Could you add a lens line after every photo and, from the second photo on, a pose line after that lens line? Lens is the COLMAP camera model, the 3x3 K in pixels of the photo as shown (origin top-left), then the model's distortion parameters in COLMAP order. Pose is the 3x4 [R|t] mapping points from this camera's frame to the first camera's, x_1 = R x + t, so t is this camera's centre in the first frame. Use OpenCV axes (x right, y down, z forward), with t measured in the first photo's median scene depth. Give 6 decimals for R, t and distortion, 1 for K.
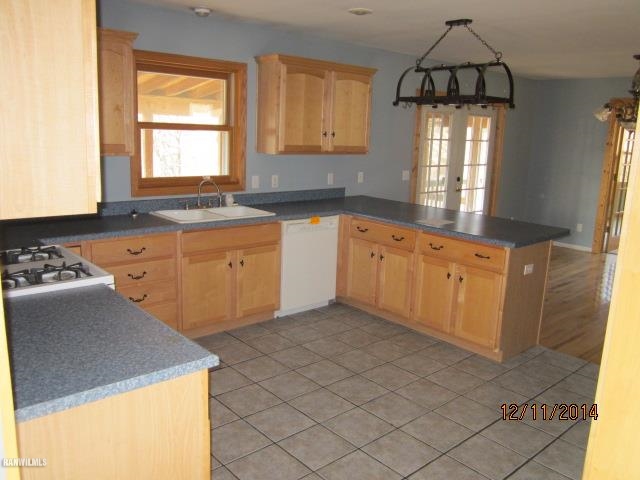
lens RADIAL K [[546.4, 0, 320.0], [0, 546.4, 240.0], [0, 0, 1]] dist [0.002106, 0.002852]
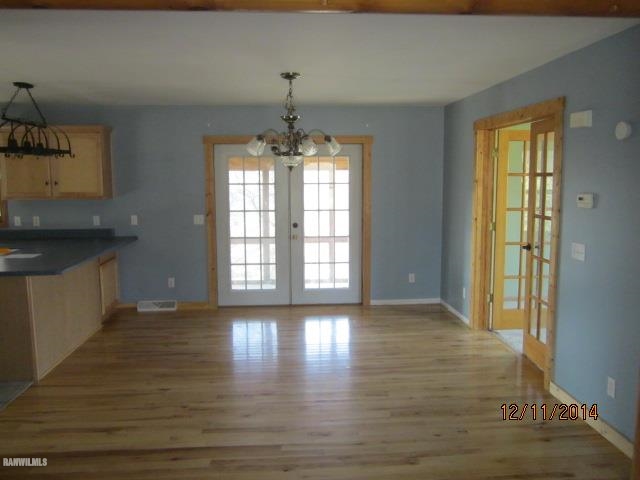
lens RADIAL K [[546.4, 0, 320.0], [0, 546.4, 240.0], [0, 0, 1]] dist [0.002106, 0.002852]
pose [[0.787041, 0.027976, -0.616267, 1.061246], [-0.090627, 0.993376, -0.070645, -0.031047], [0.610208, 0.111451, 0.784363, 0.373851]]
